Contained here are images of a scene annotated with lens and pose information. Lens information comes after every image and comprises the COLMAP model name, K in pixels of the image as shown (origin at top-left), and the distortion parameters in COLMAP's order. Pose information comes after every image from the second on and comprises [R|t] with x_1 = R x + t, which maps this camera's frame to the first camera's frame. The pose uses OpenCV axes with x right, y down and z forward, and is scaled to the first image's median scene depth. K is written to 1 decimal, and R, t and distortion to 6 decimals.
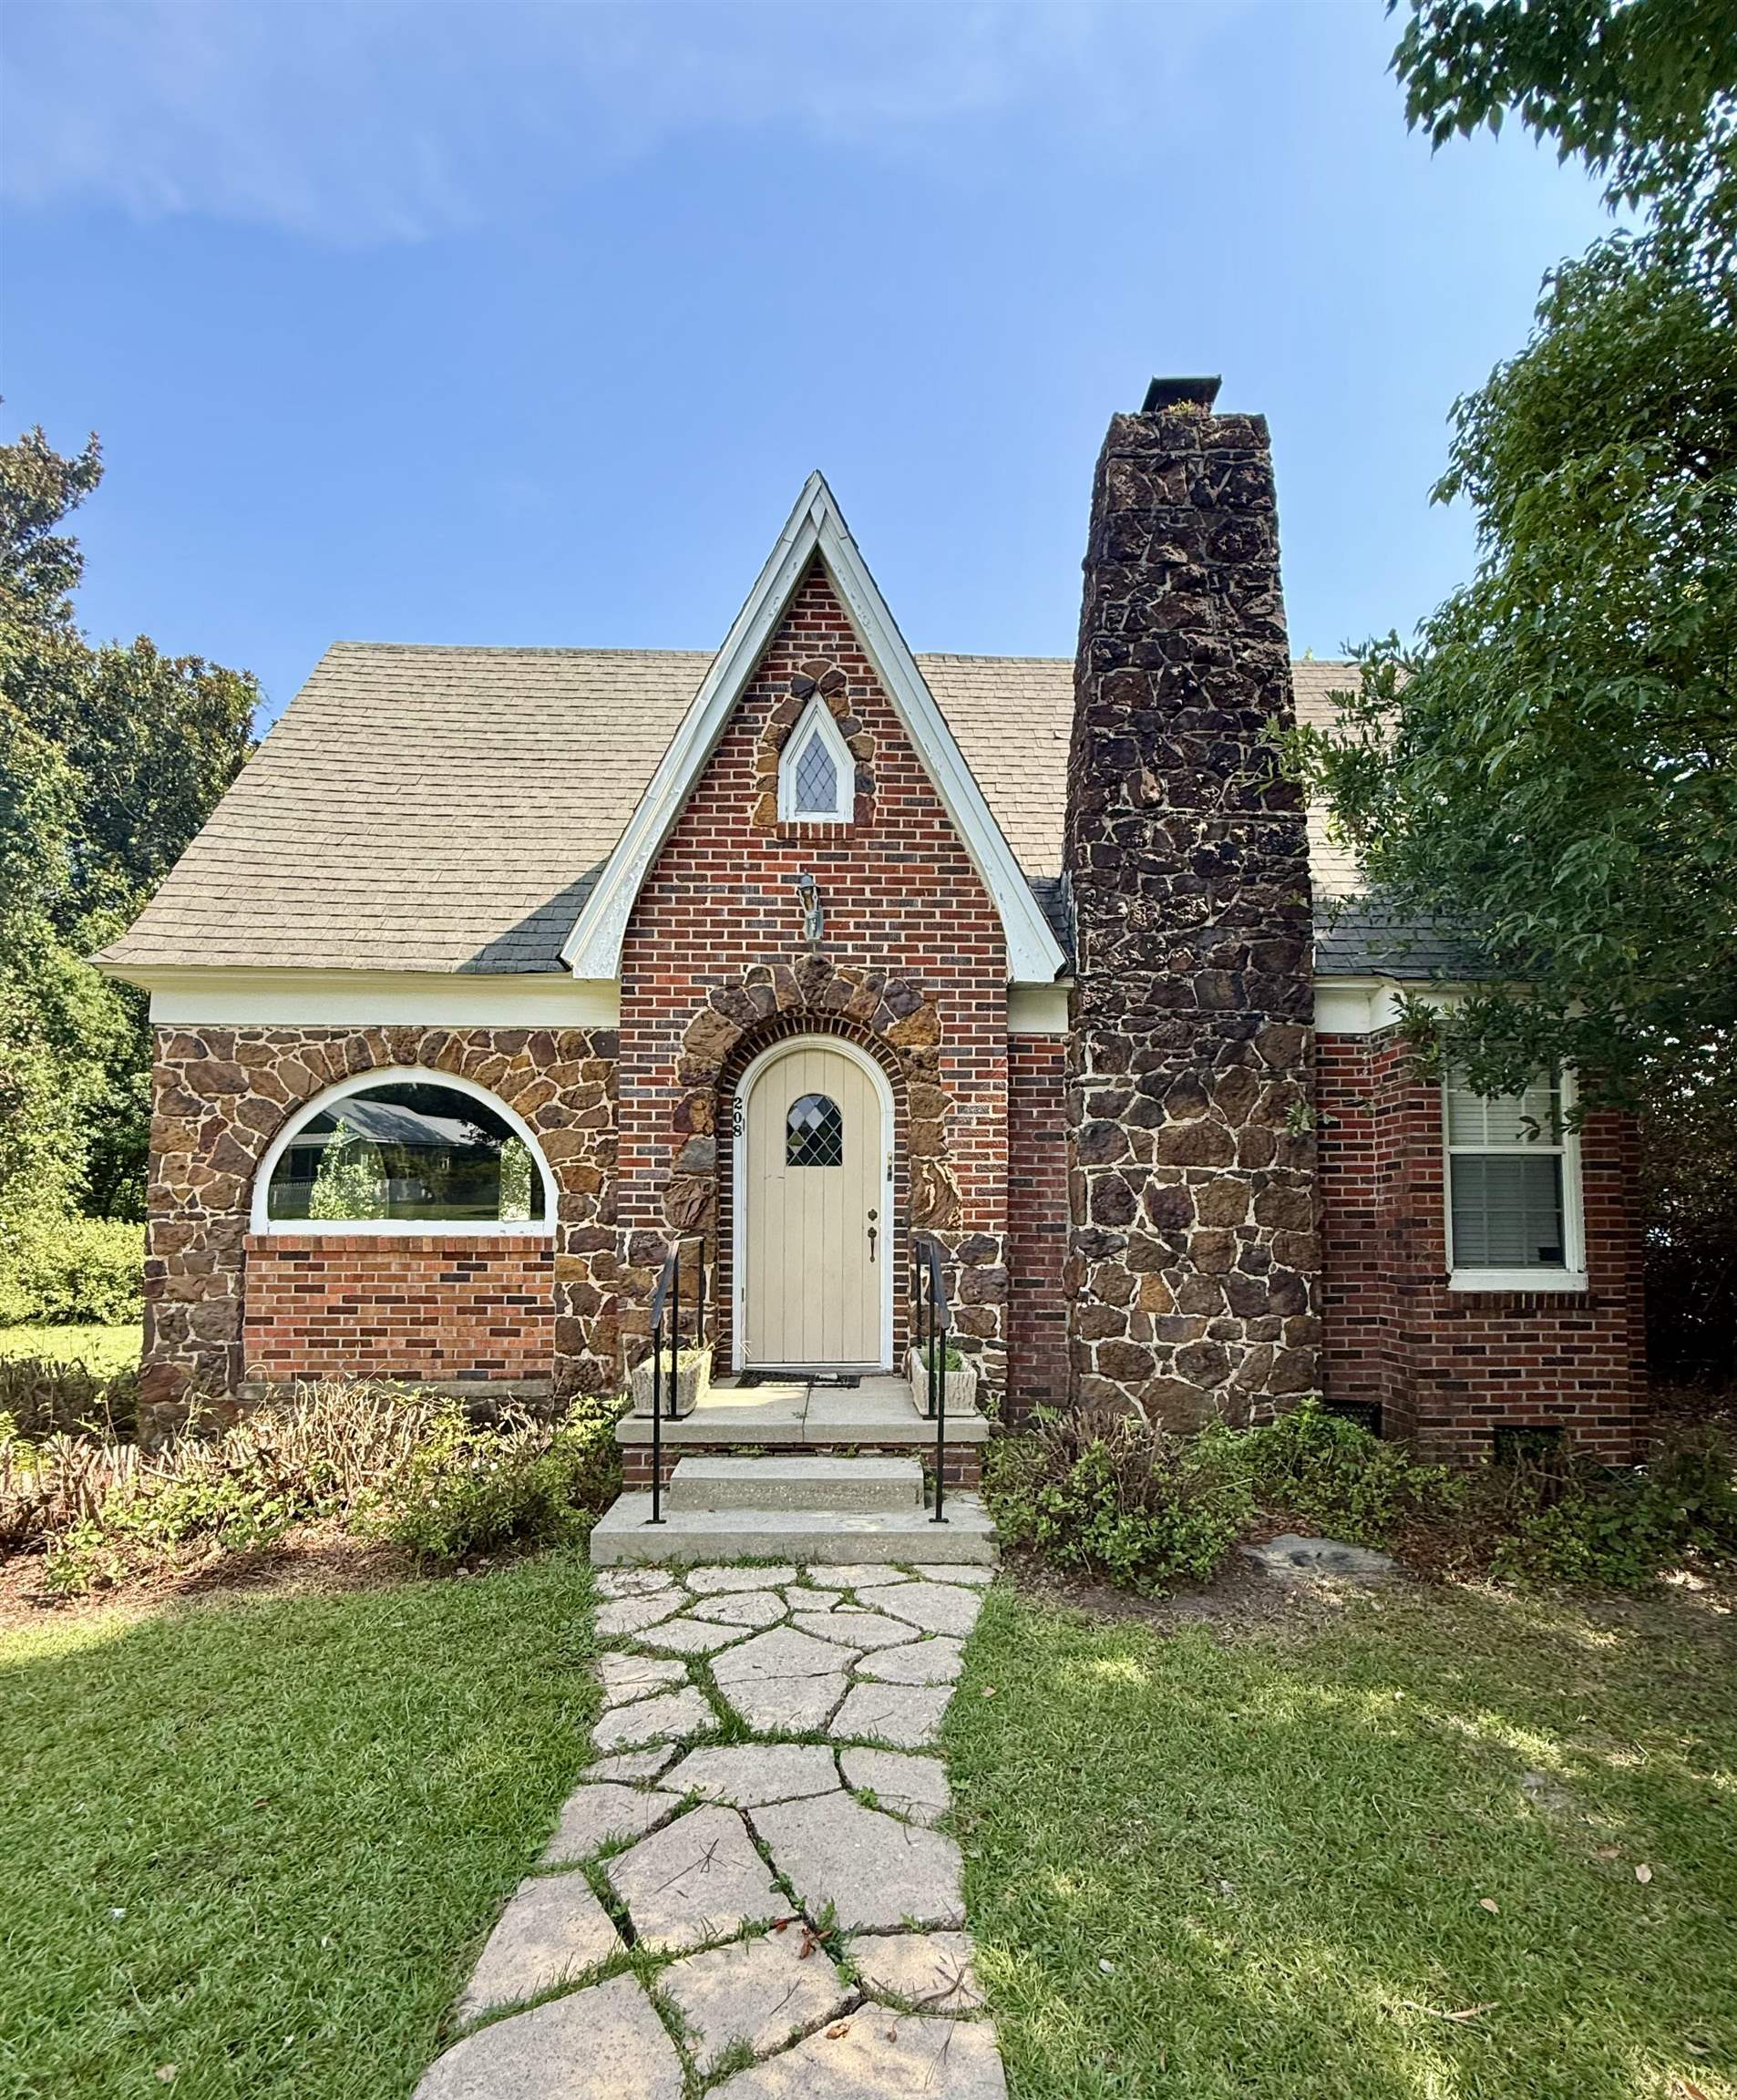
lens RADIAL K [[1069.1, 0, 870.9], [0, 1069.1, 1051.3], [0, 0, 1]] dist [-0.001994, 0.003156]
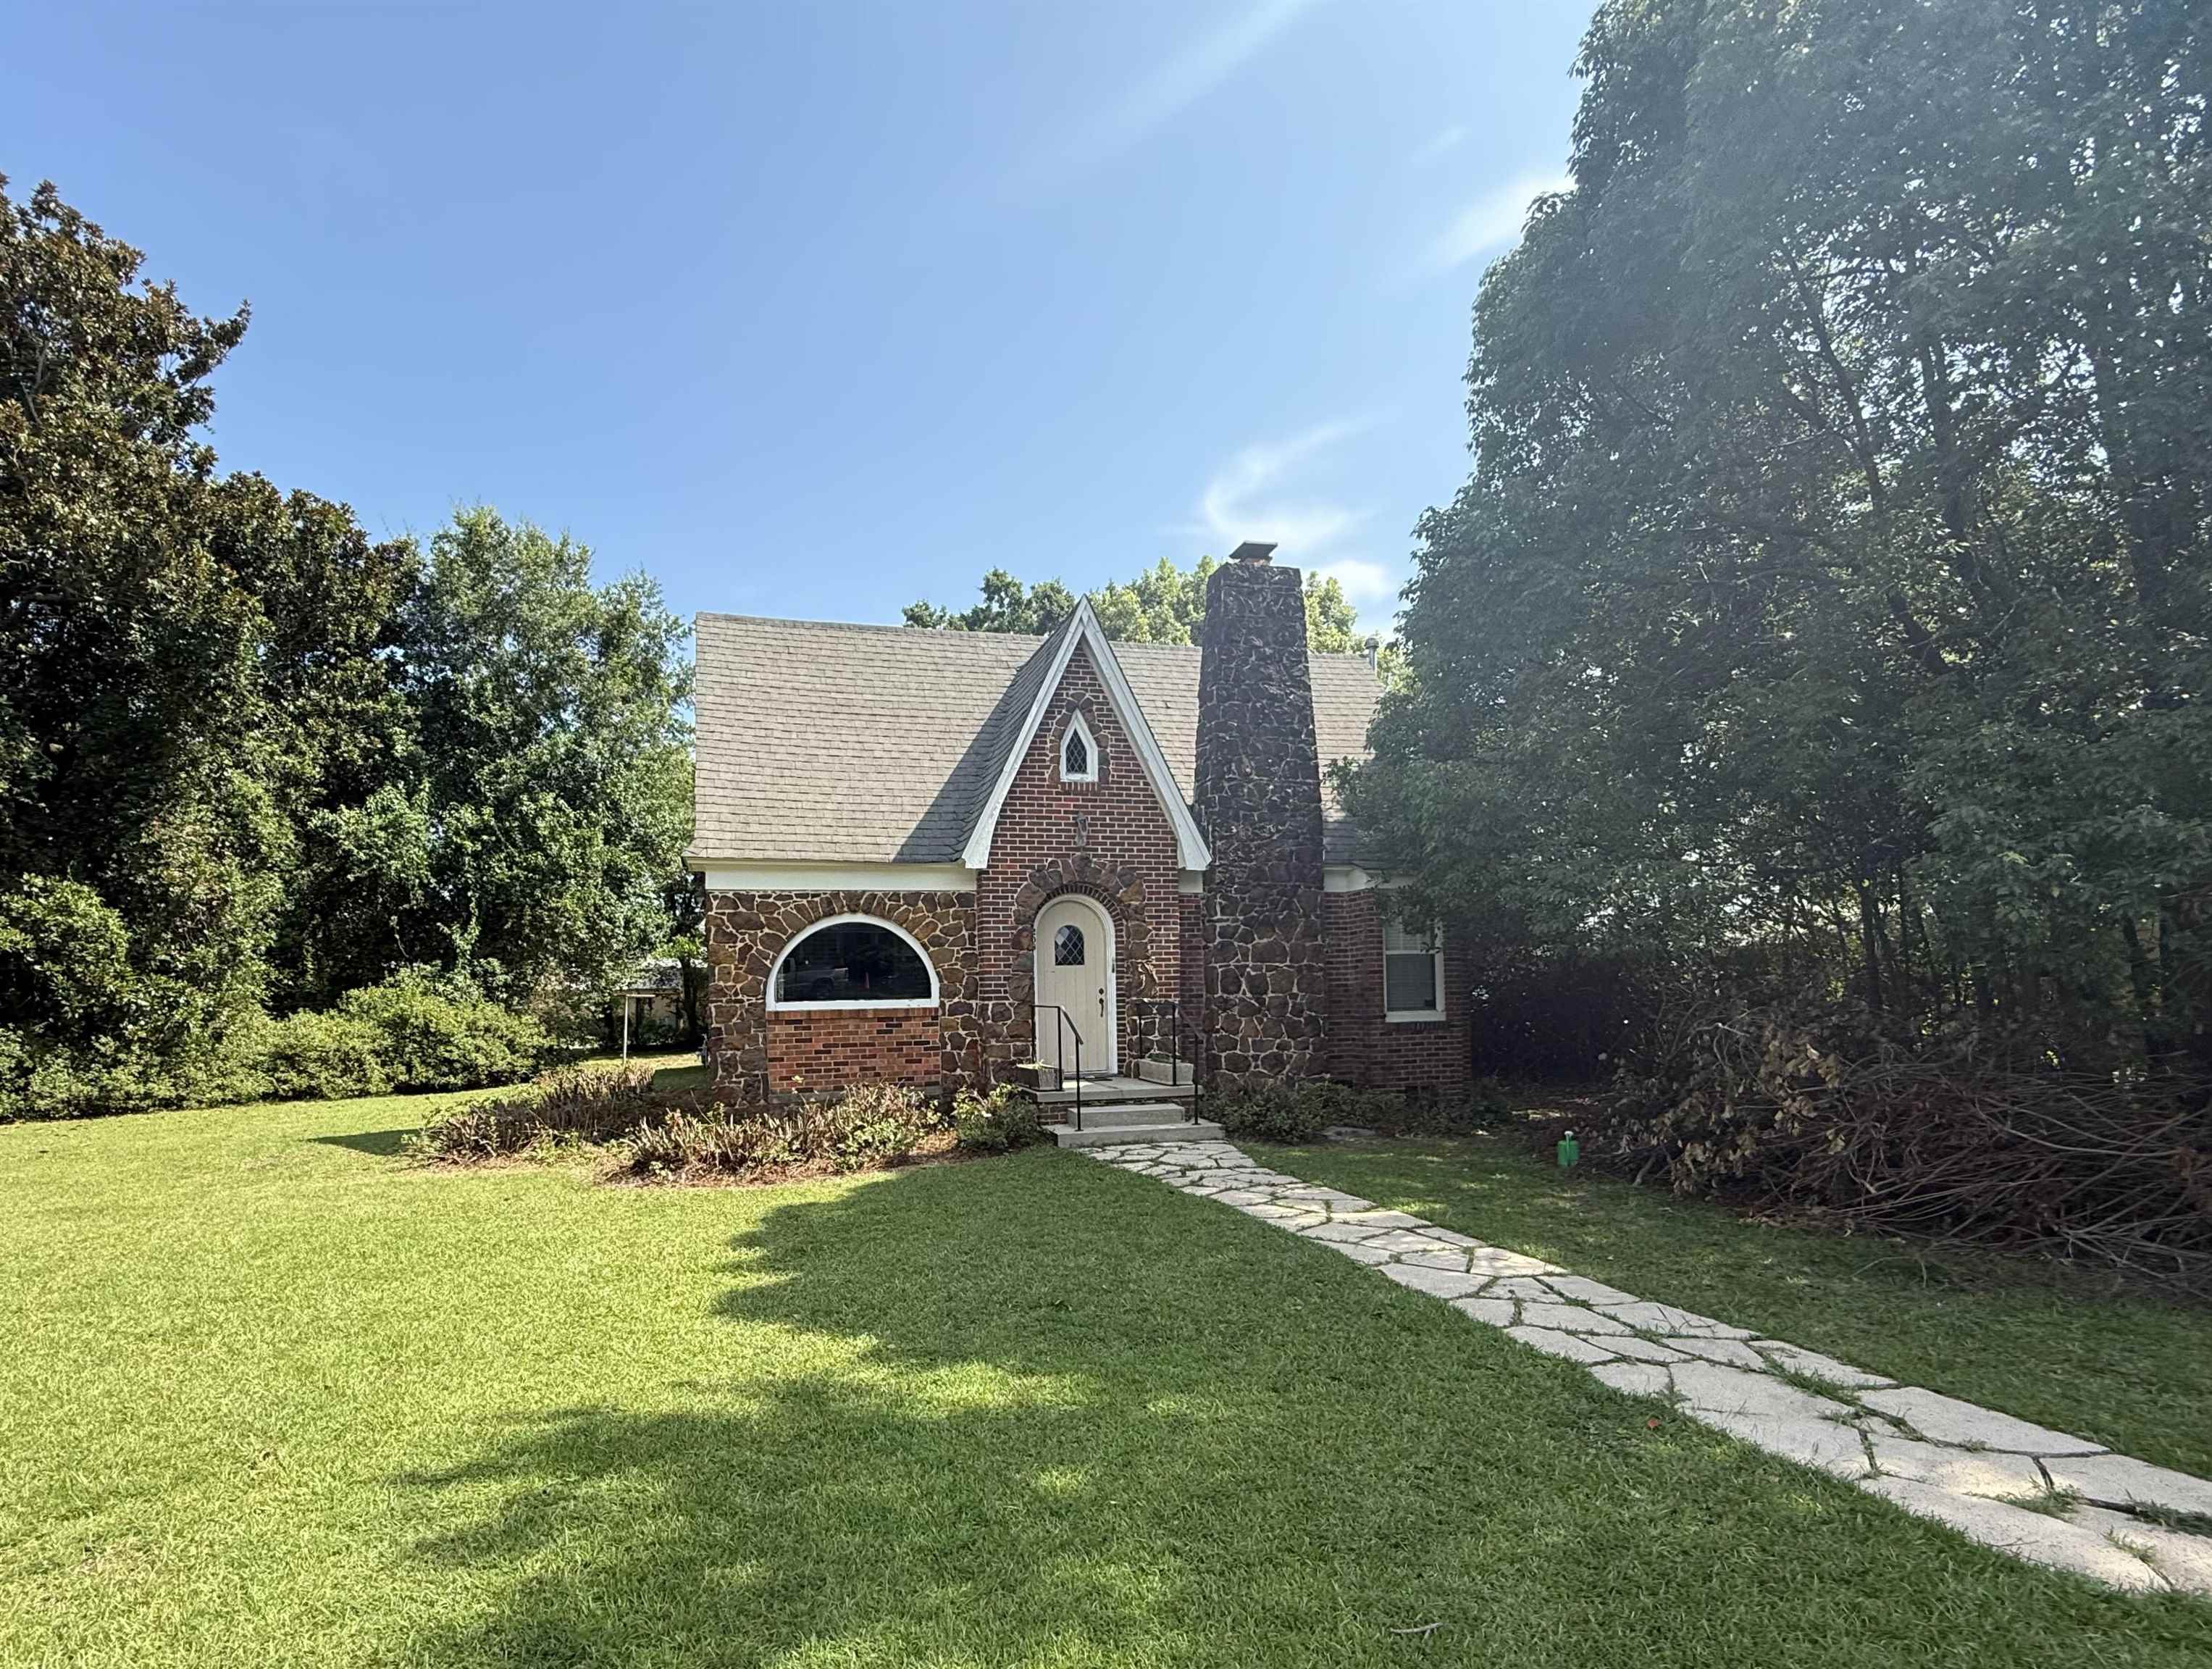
lens RADIAL K [[895.2, 0, 1092.3], [0, 895.2, 847.8], [0, 0, 1]] dist [0.008435, -0.000298]
pose [[0.975381, 0.013344, 0.220122, -0.381650], [-0.012254, 0.999905, -0.006317, -0.090428], [-0.220185, 0.003464, 0.975452, -0.539778]]
